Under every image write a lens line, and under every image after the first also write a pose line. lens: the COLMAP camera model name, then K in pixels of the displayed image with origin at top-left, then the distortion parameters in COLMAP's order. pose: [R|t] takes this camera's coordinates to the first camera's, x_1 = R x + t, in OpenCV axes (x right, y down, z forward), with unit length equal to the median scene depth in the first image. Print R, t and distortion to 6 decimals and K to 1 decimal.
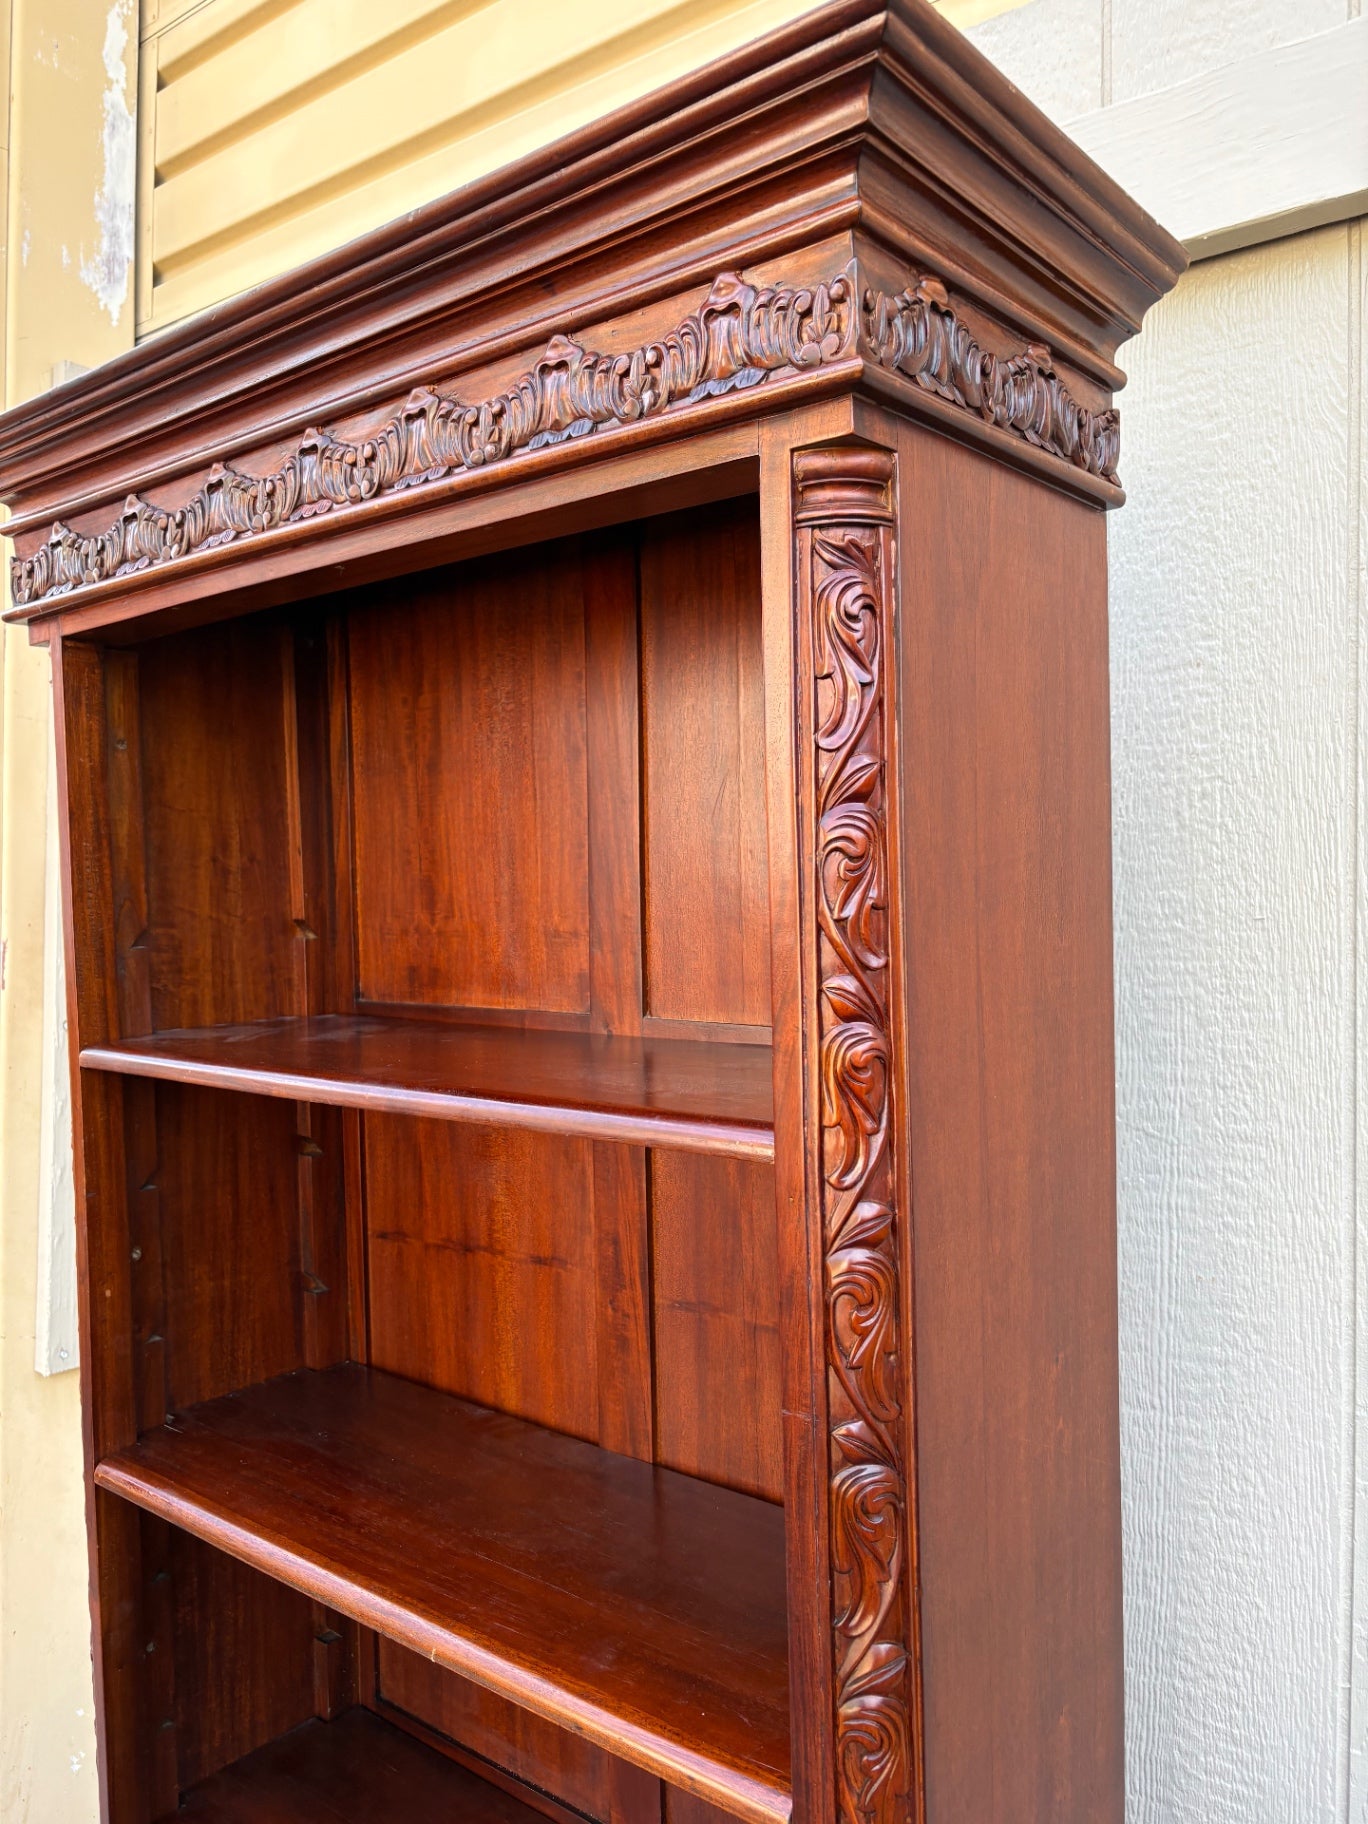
lens RADIAL K [[1386.2, 0, 680.4], [0, 1386.2, 923.7], [0, 0, 1]] dist [0.044067, -0.051138]
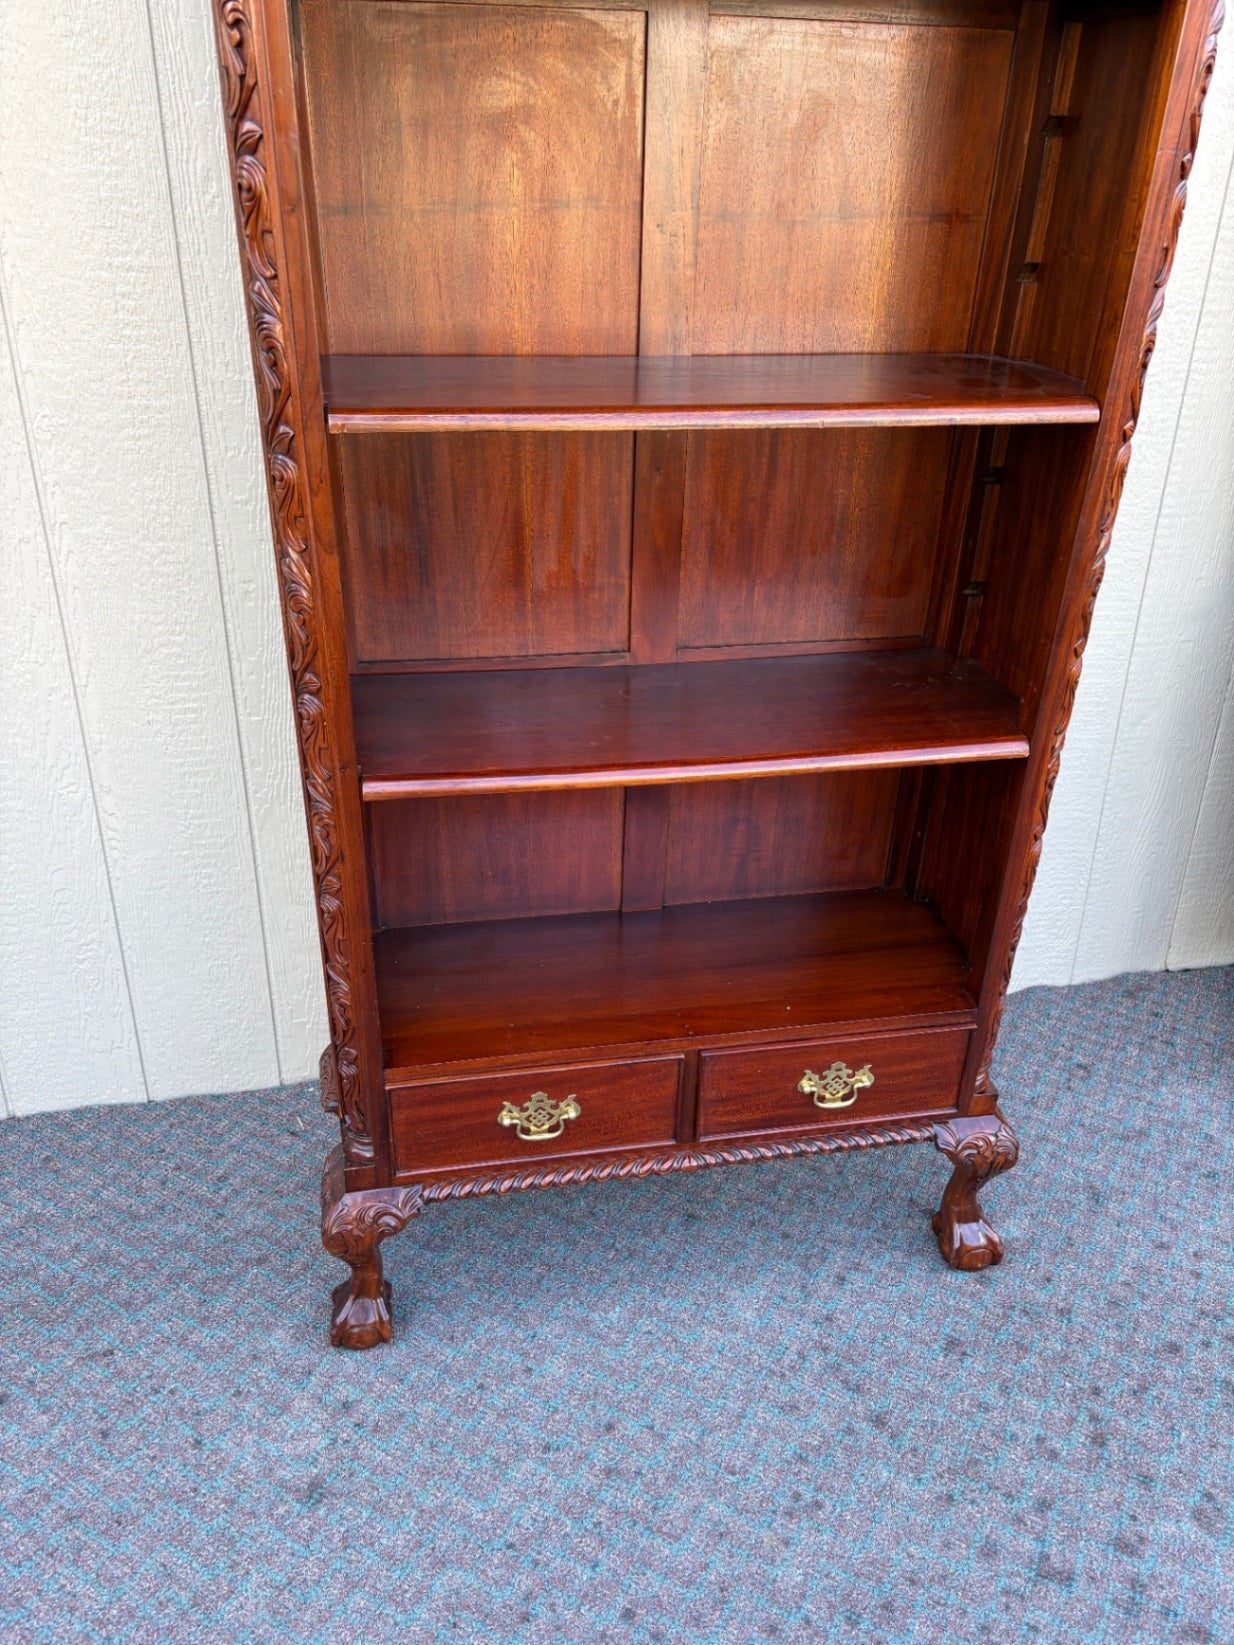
lens RADIAL K [[1250.2, 0, 626.2], [0, 1250.2, 839.1], [0, 0, 1]] dist [0.044067, -0.051138]
pose [[0.629584, -0.350113, 0.693574, -1.034182], [-0.014384, 0.887303, 0.460963, 0.243288], [-0.776799, -0.300191, 0.553596, 0.252019]]
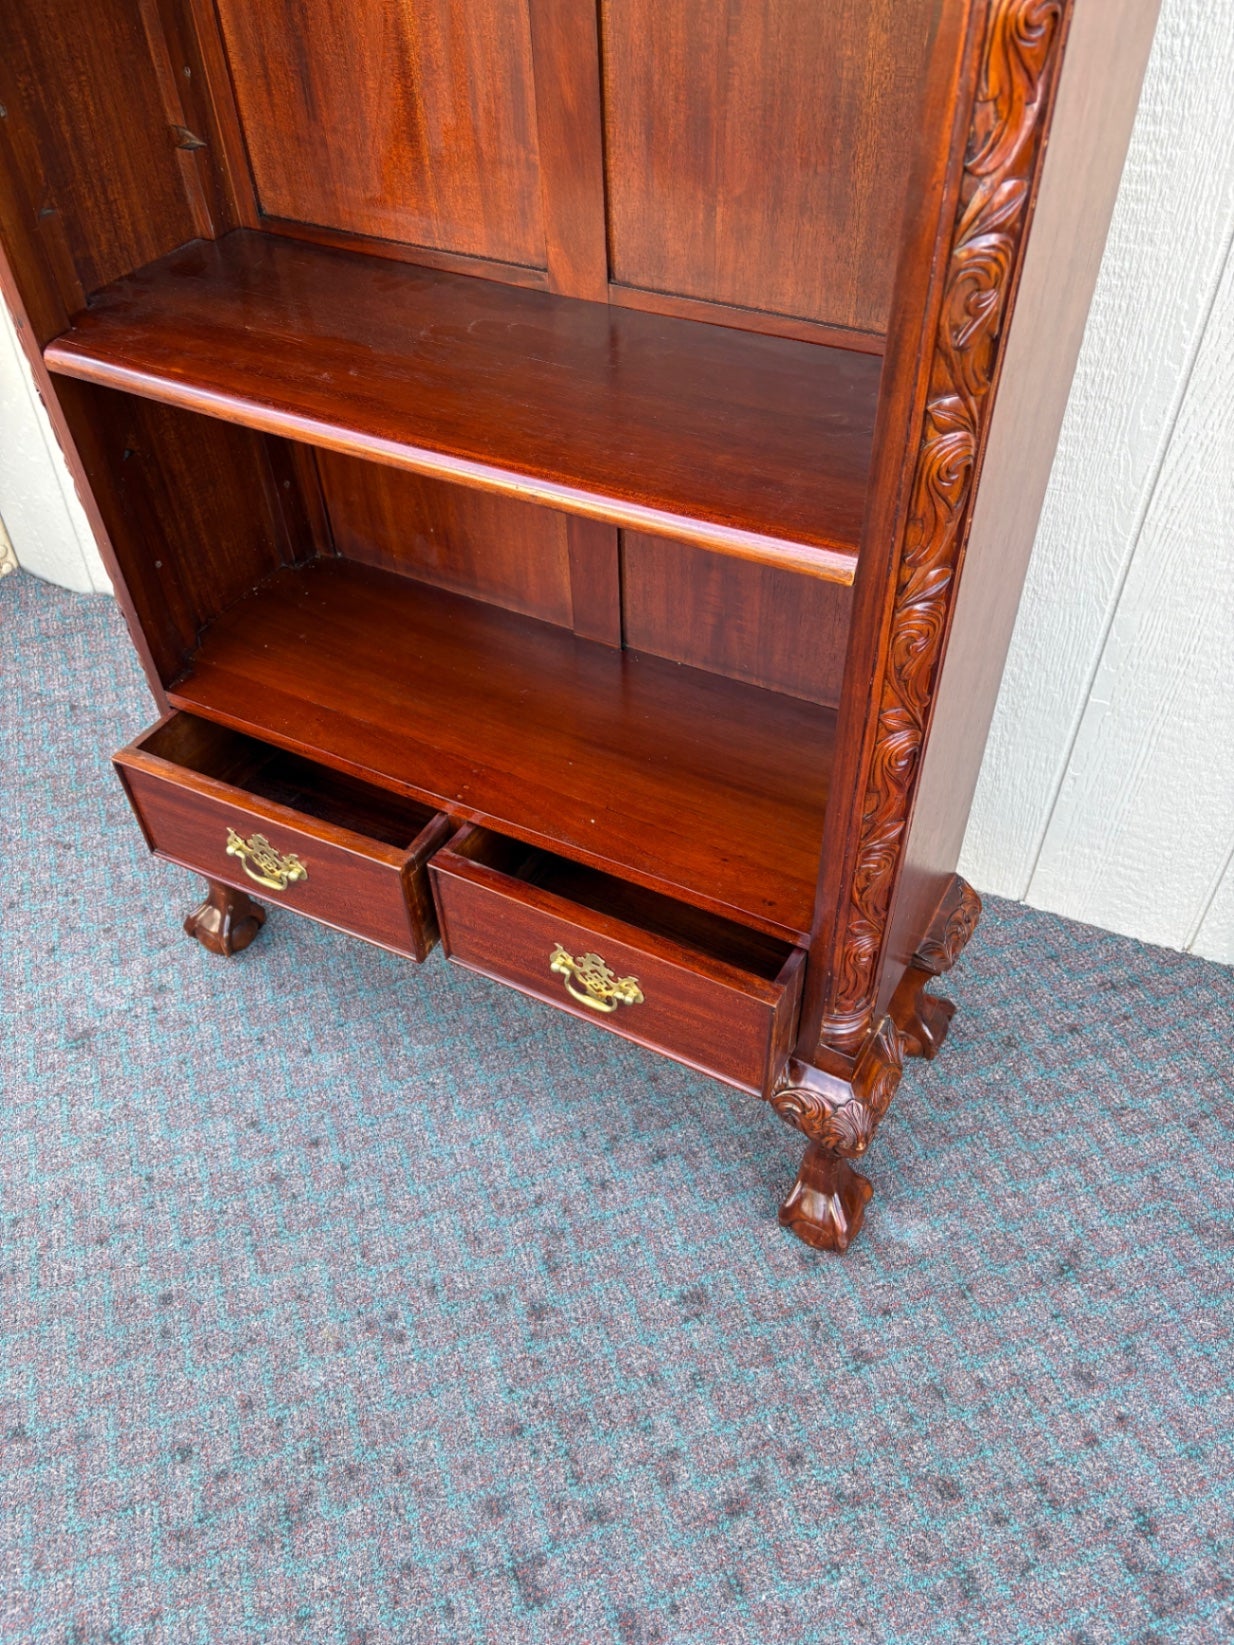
lens RADIAL K [[1250.2, 0, 617.1], [0, 1250.2, 840.9], [0, 0, 1]] dist [0.044067, -0.051138]
pose [[0.981610, -0.140192, 0.129565, -0.181691], [0.013645, 0.728518, 0.684891, 0.341387], [-0.190407, -0.670528, 0.717034, 0.070251]]
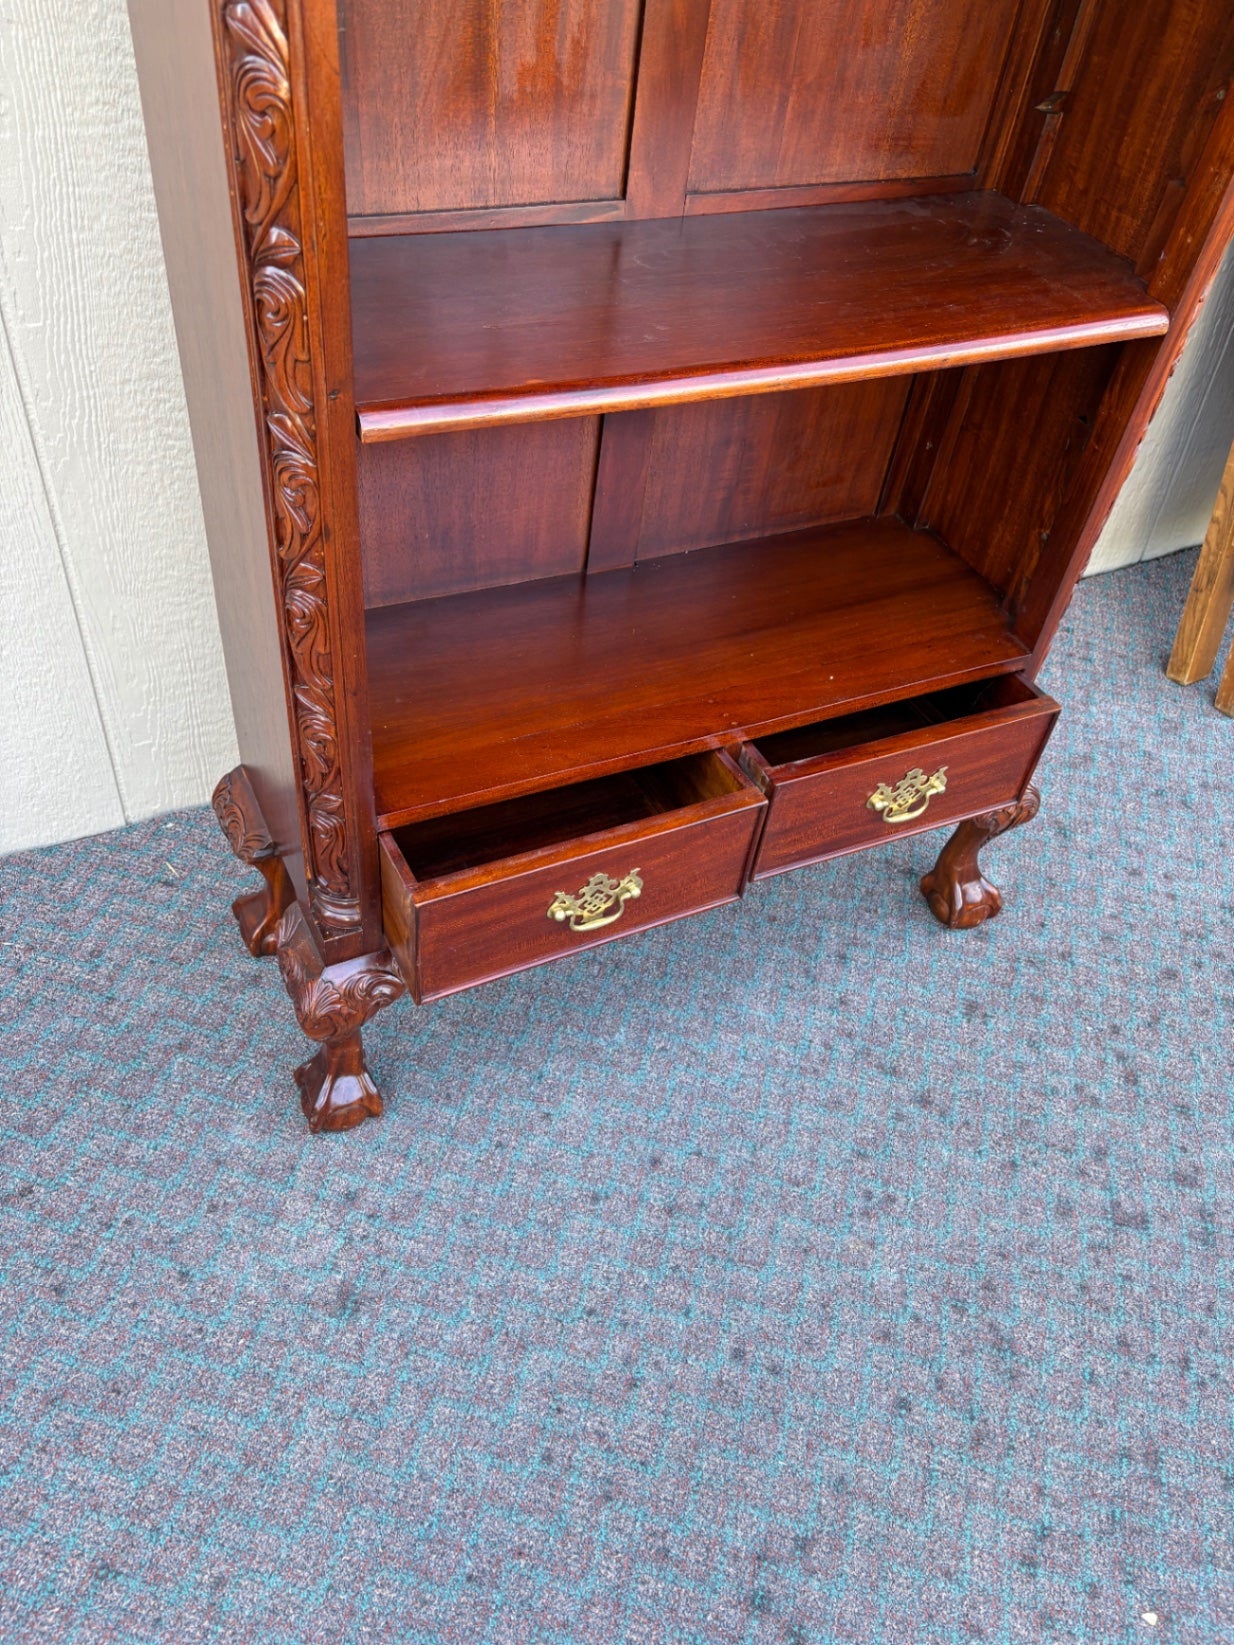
lens RADIAL K [[1250.2, 0, 614.3], [0, 1250.2, 842.3], [0, 0, 1]] dist [0.044067, -0.051138]
pose [[0.409950, -0.606286, 0.681439, -0.982554], [-0.078409, 0.720912, 0.688577, 0.374365], [-0.908732, -0.335713, 0.248000, 0.650407]]
